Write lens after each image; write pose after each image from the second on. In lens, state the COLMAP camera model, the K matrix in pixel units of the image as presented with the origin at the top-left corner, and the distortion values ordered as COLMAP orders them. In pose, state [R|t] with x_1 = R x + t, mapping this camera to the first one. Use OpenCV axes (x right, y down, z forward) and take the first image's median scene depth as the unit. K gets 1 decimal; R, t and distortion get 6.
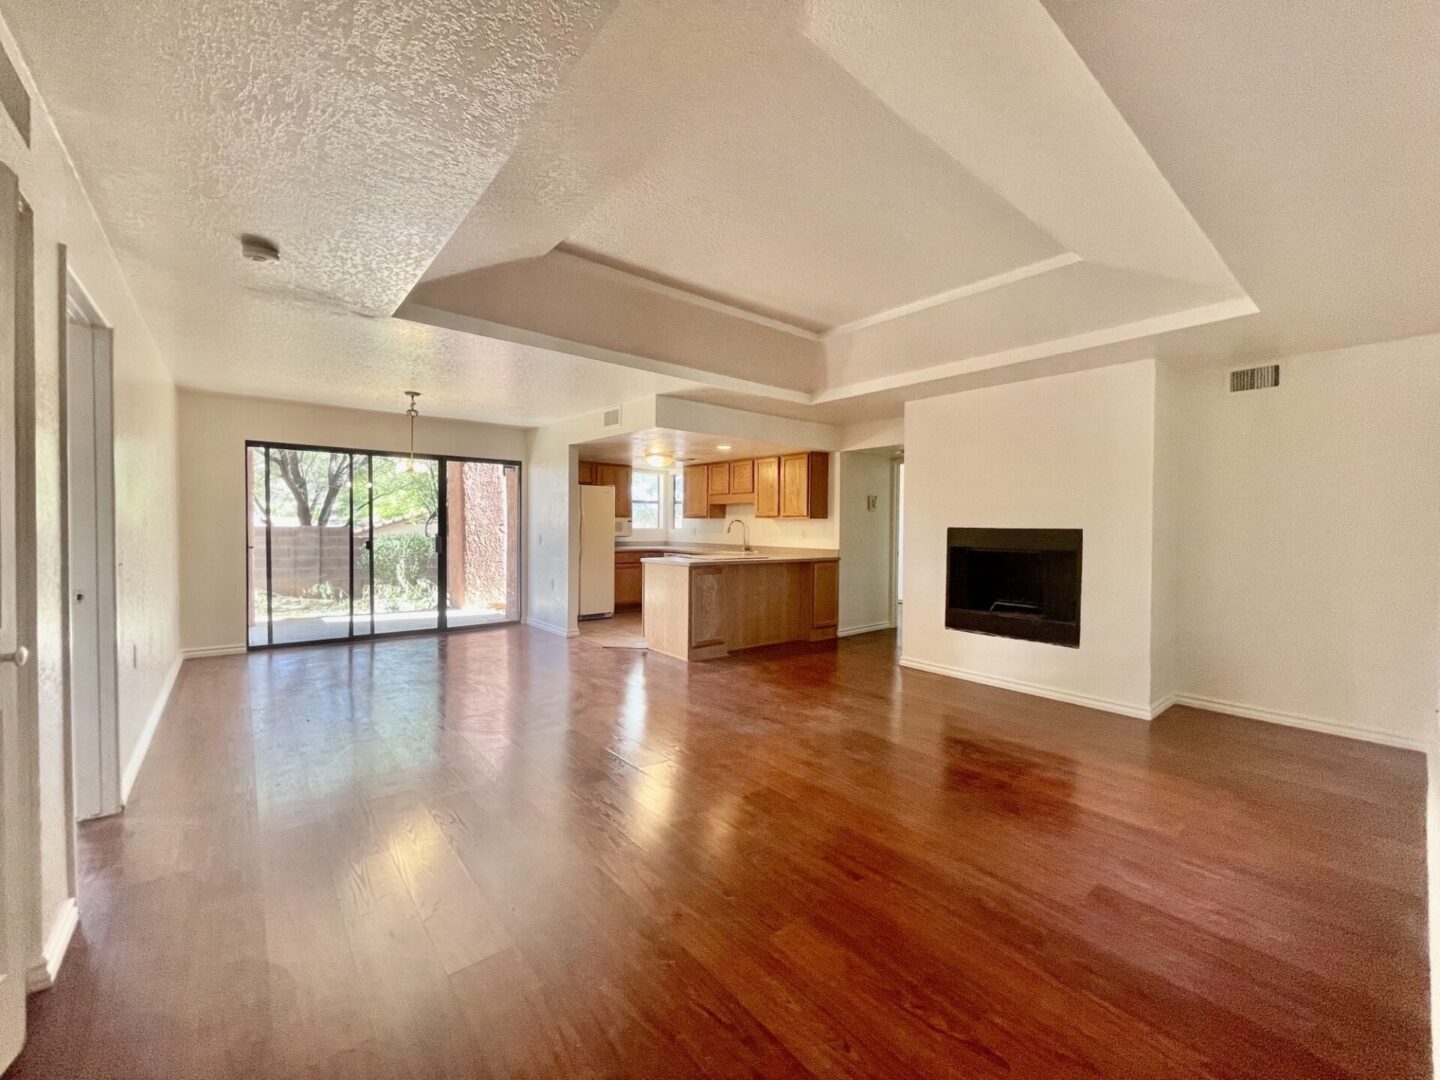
lens RADIAL K [[582.7, 0, 713.5], [0, 582.7, 542.0], [0, 0, 1]] dist [0.001909, -0.000696]
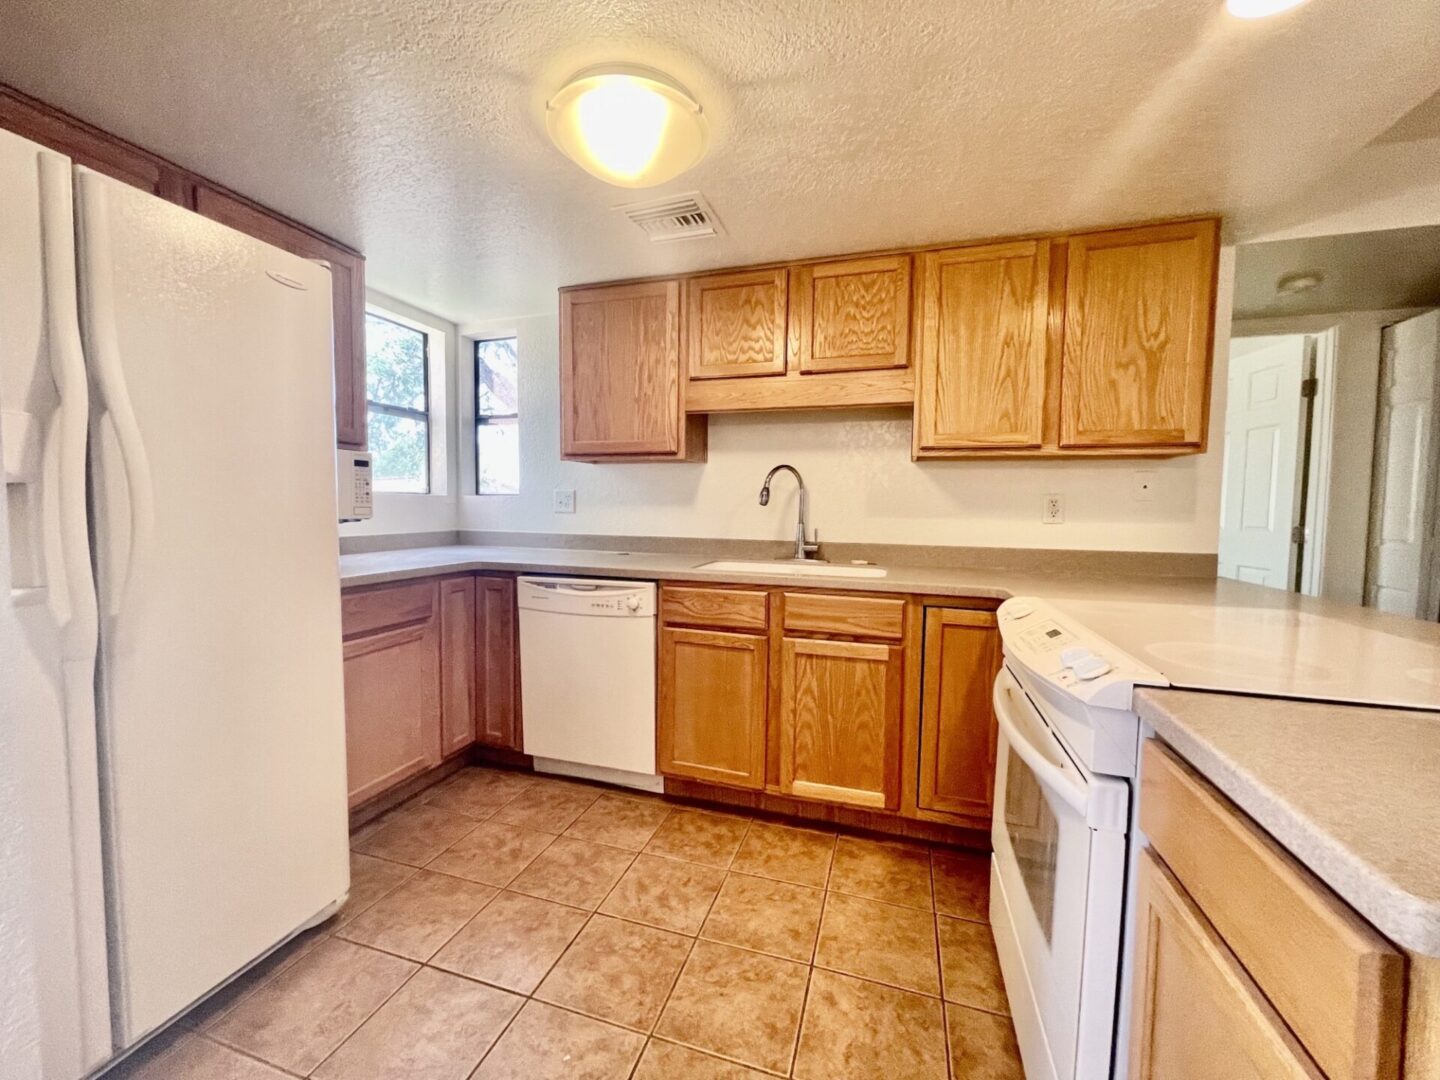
lens RADIAL K [[582.7, 0, 712.3], [0, 582.7, 539.0], [0, 0, 1]] dist [0.001909, -0.000696]
pose [[0.837370, -0.035632, 0.545474, -0.162828], [0.016644, 0.999073, 0.039712, -0.009983], [-0.546383, -0.024174, 0.837186, 0.724189]]
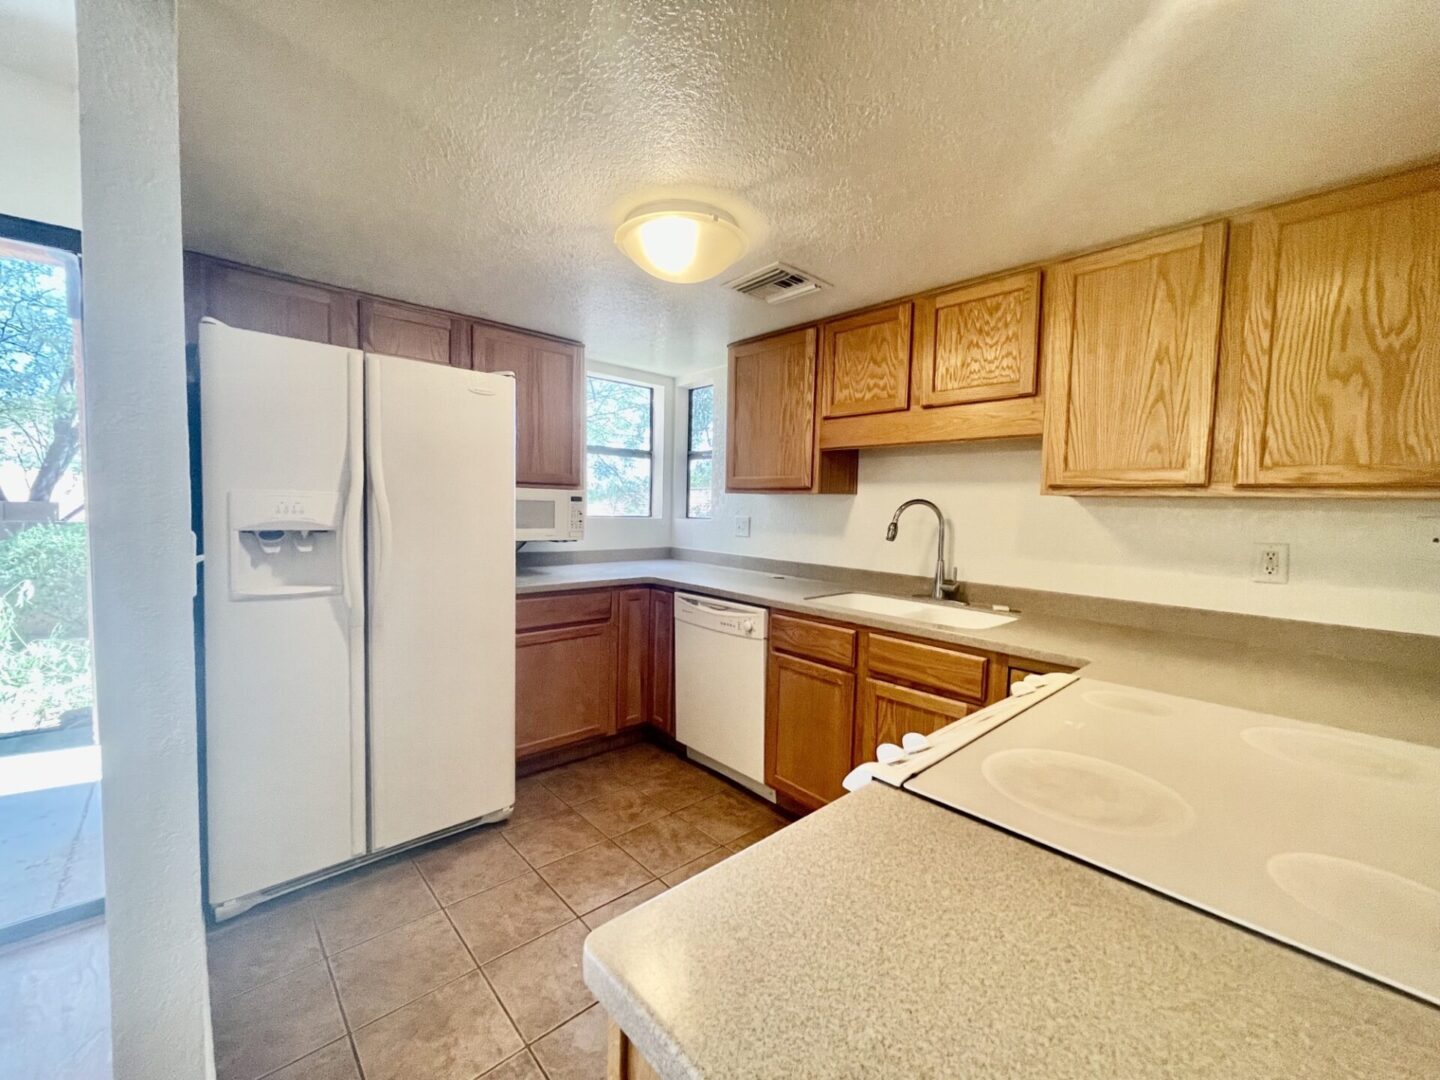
lens RADIAL K [[582.7, 0, 718.3], [0, 582.7, 538.3], [0, 0, 1]] dist [0.001909, -0.000696]
pose [[0.998347, 0.008835, 0.056798, -0.080426], [-0.010431, 0.999558, 0.027851, -0.023779], [-0.056526, -0.028398, 0.997997, 0.670052]]
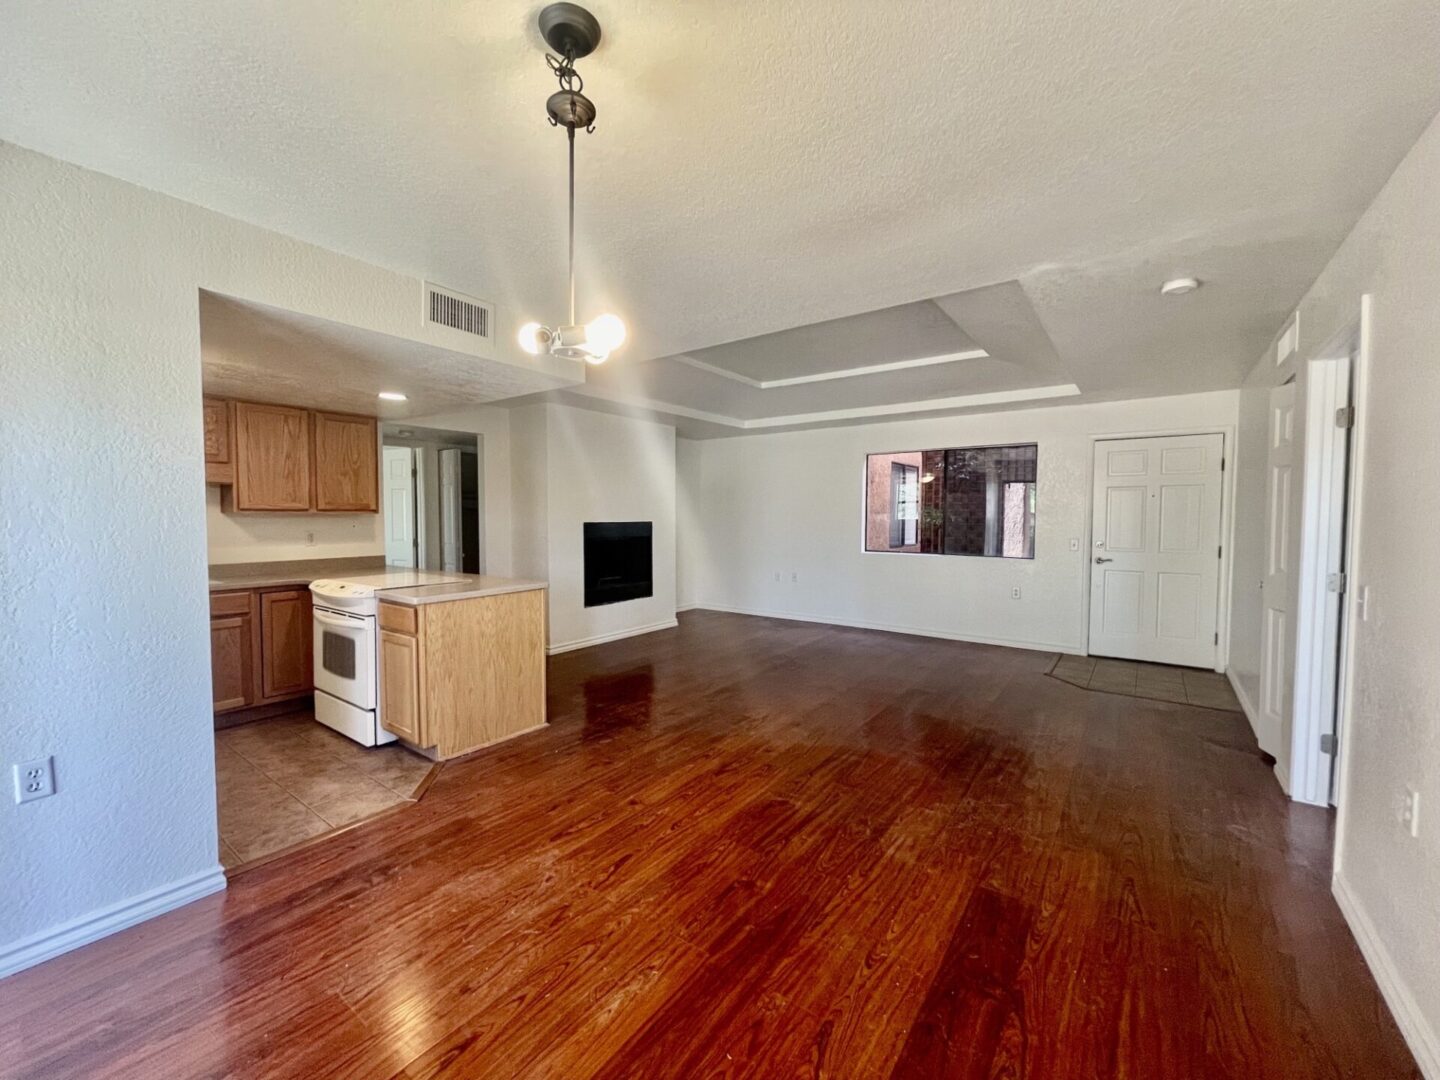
lens RADIAL K [[582.7, 0, 711.9], [0, 582.7, 539.9], [0, 0, 1]] dist [0.001909, -0.000696]
pose [[-0.248982, -0.058204, 0.966758, -0.495737], [0.016960, 0.997777, 0.064439, -0.038248], [-0.968360, 0.032441, -0.247441, 0.641037]]
